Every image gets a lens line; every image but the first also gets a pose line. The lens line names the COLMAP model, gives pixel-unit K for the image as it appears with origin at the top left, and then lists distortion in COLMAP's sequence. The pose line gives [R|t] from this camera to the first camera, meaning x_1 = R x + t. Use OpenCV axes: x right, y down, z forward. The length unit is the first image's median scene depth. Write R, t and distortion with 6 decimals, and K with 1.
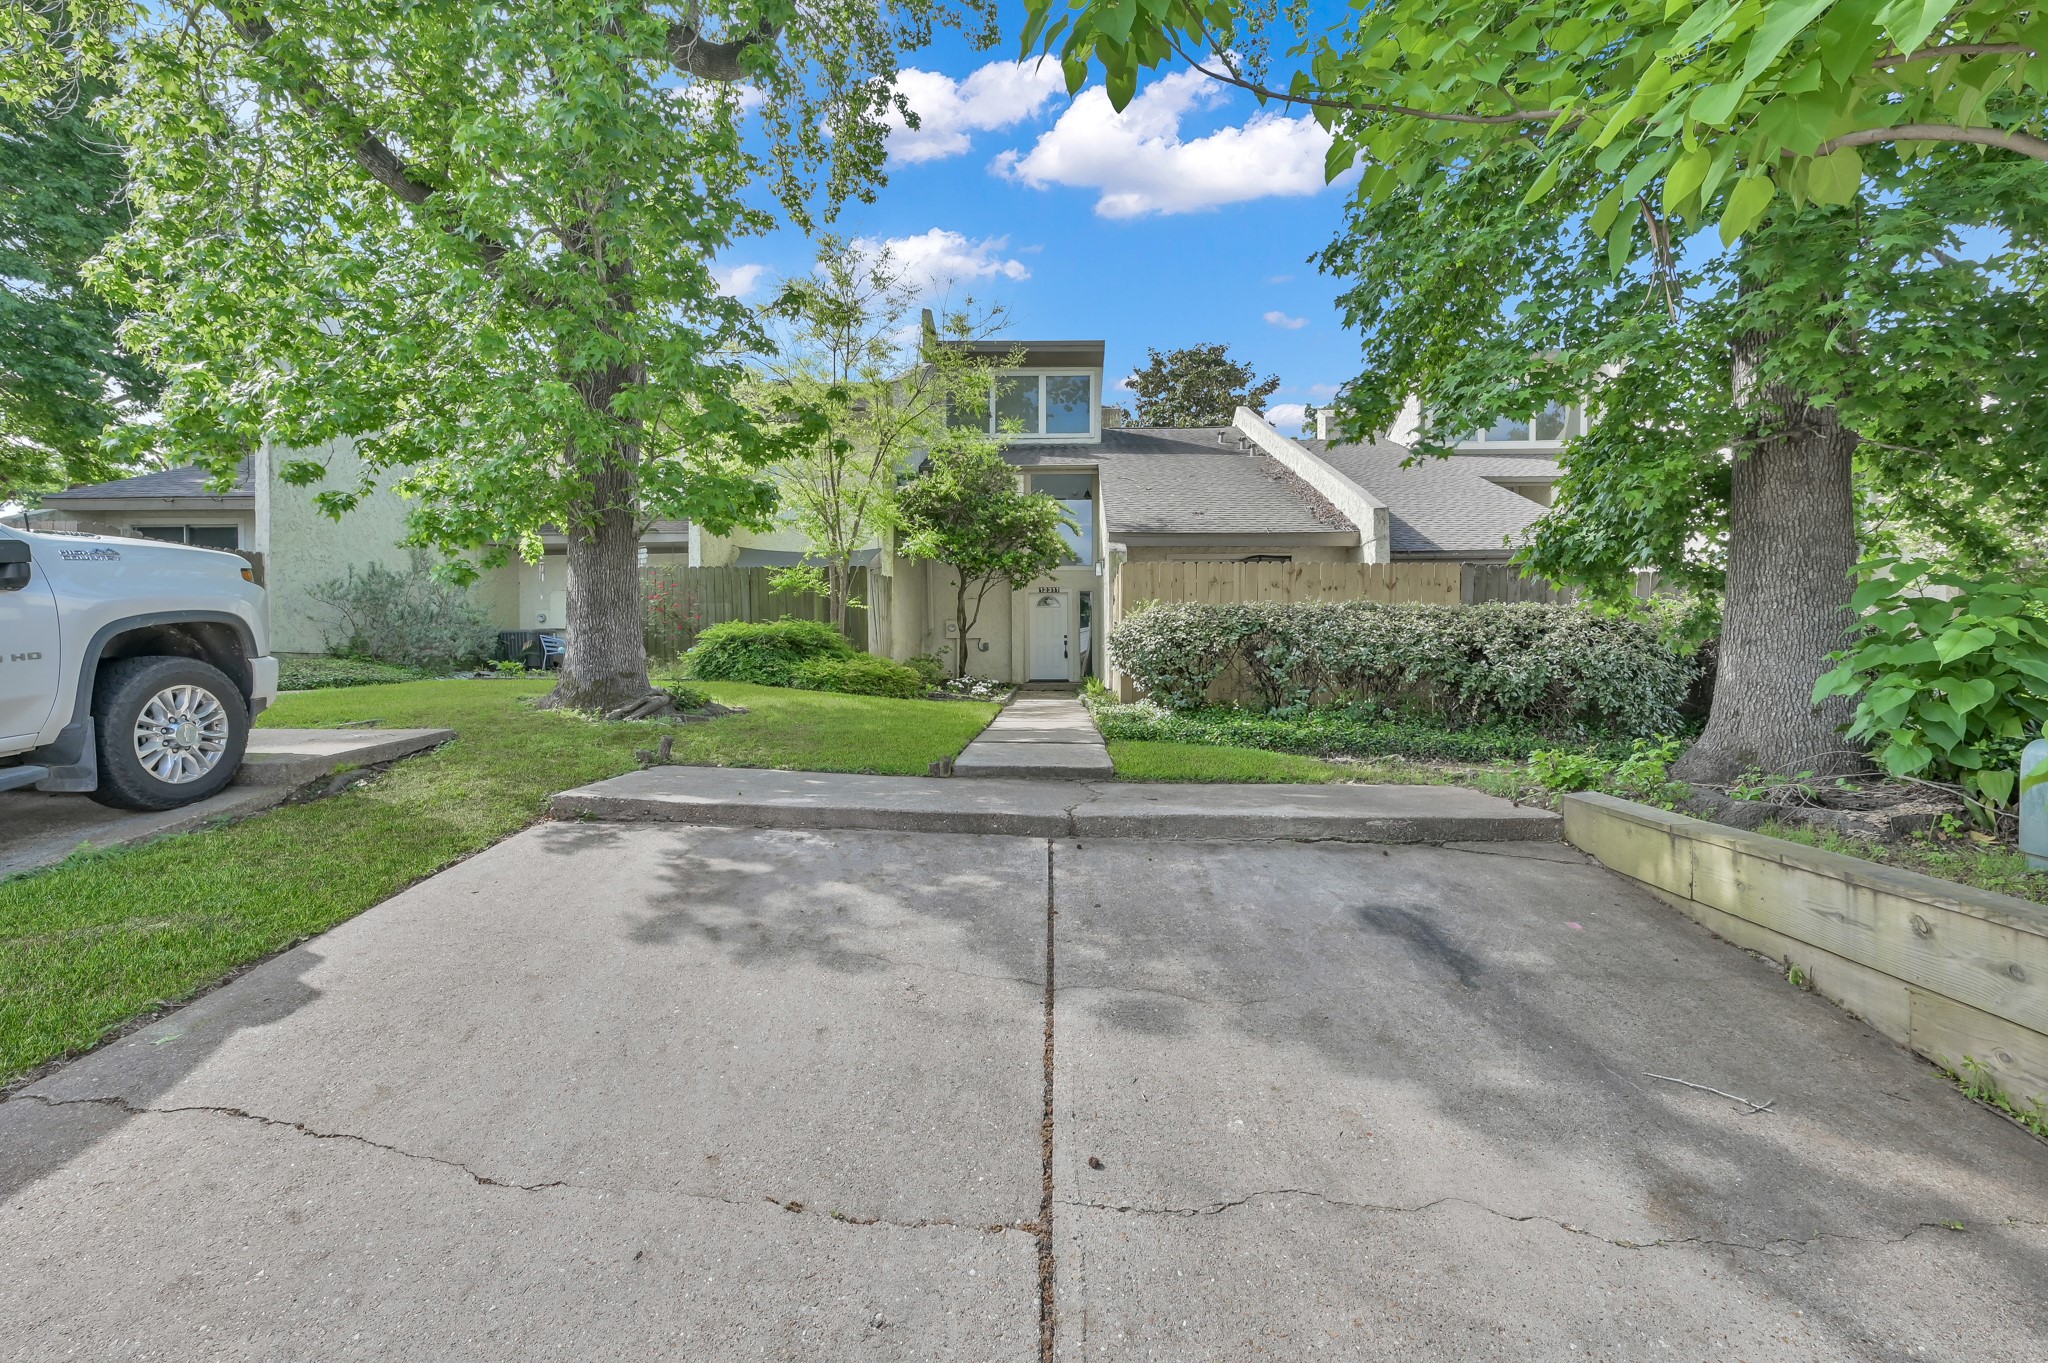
lens RADIAL K [[915.7, 0, 1040.0], [0, 915.7, 669.1], [0, 0, 1]] dist [-0.000879, -0.000273]
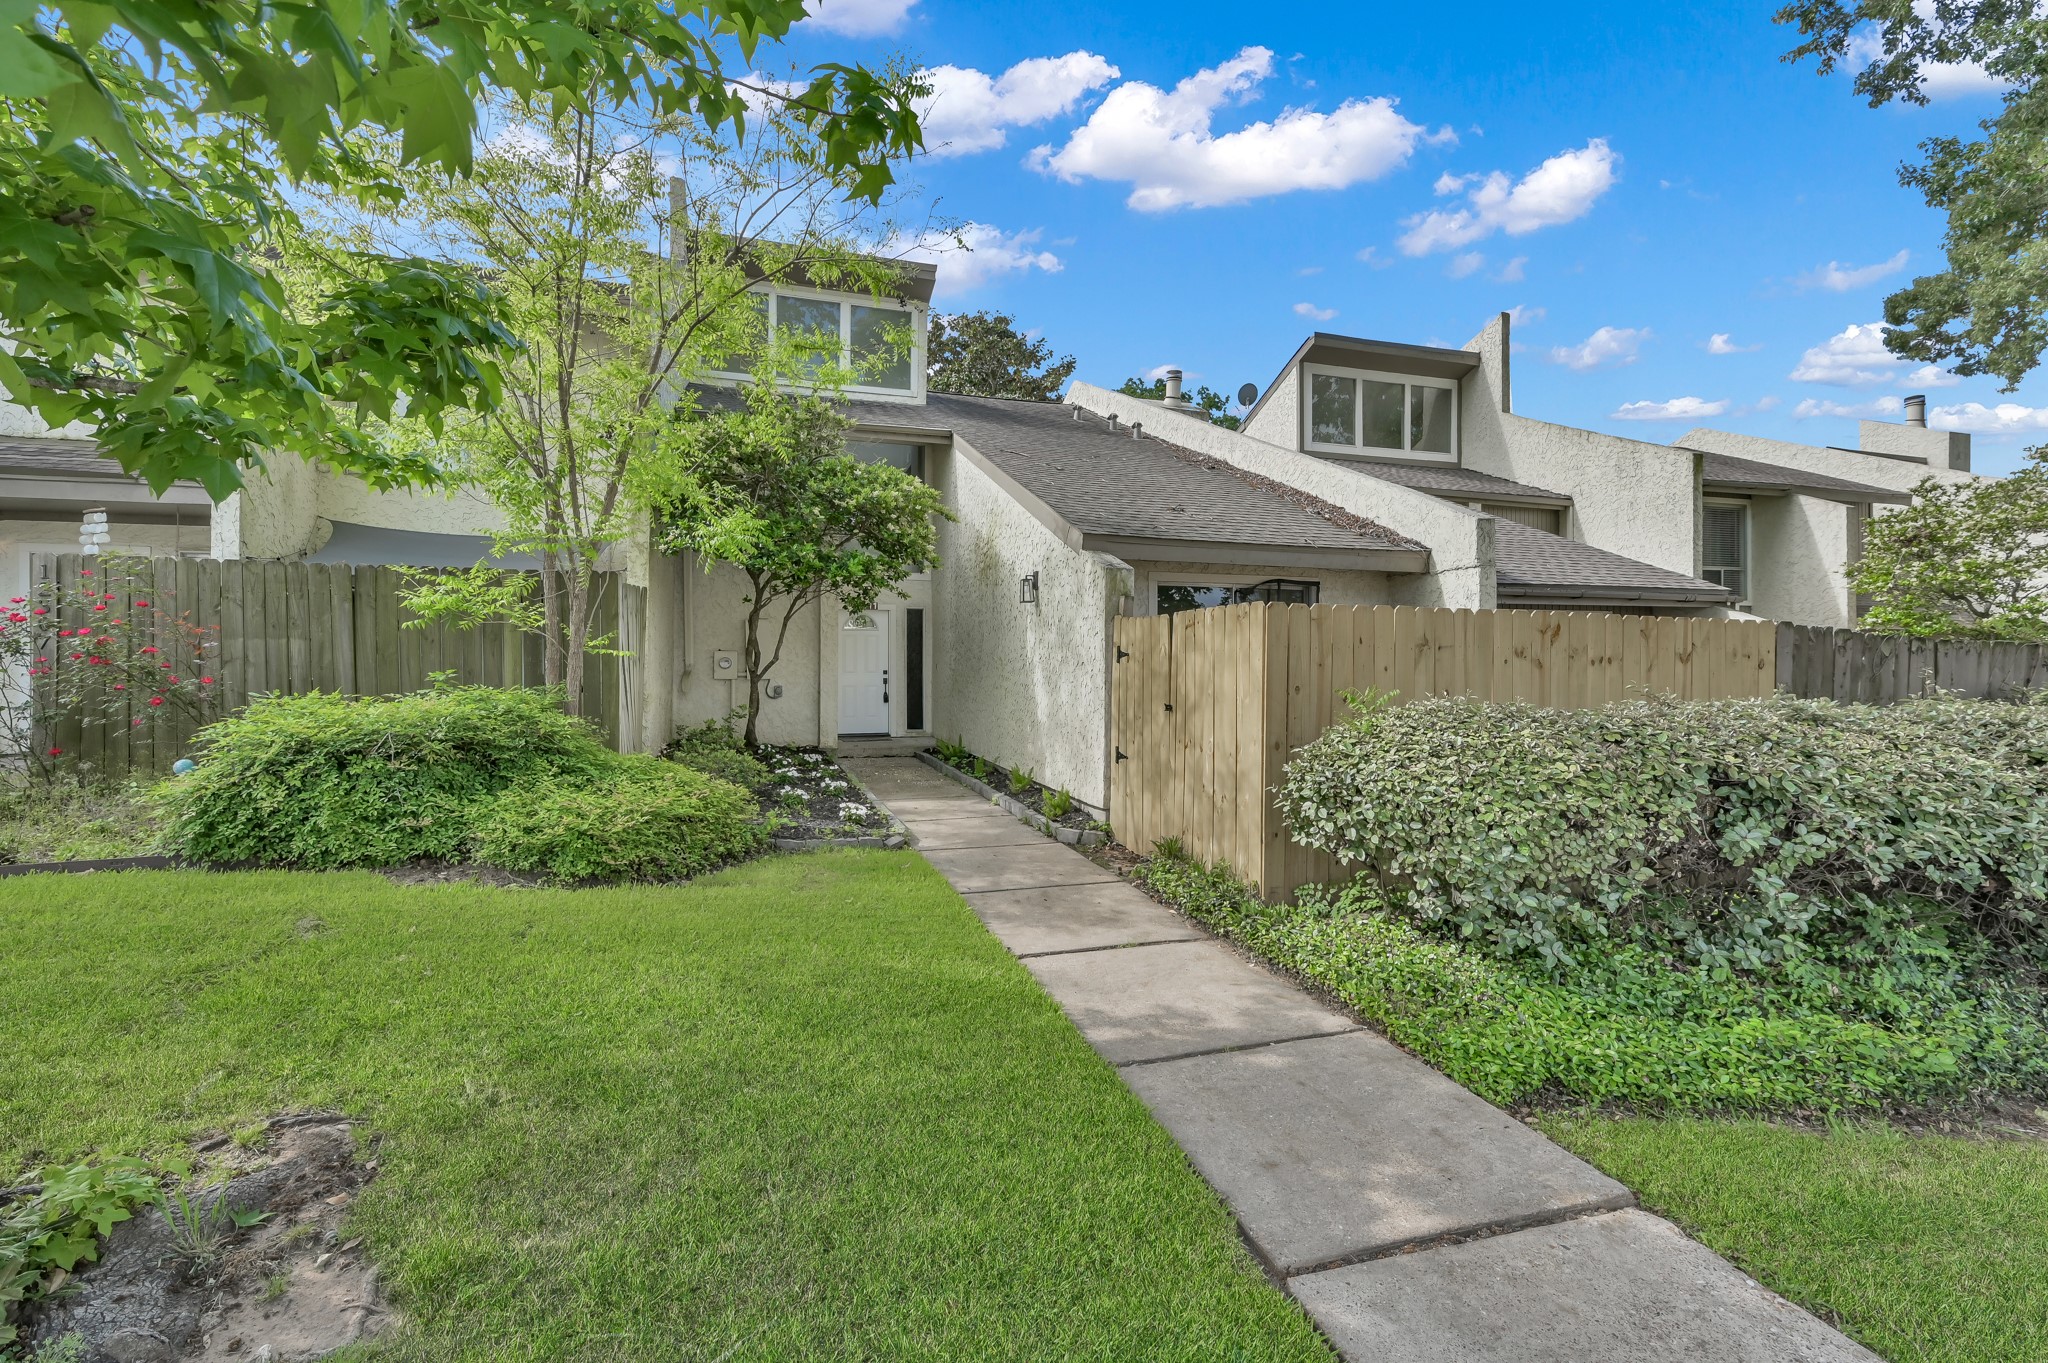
lens RADIAL K [[915.7, 0, 1040.0], [0, 915.7, 669.1], [0, 0, 1]] dist [-0.000879, -0.000273]
pose [[0.944644, 0.002992, 0.328084, -0.134900], [-0.004540, 0.999982, 0.003951, -0.061286], [-0.328066, -0.005221, 0.944640, 0.431129]]
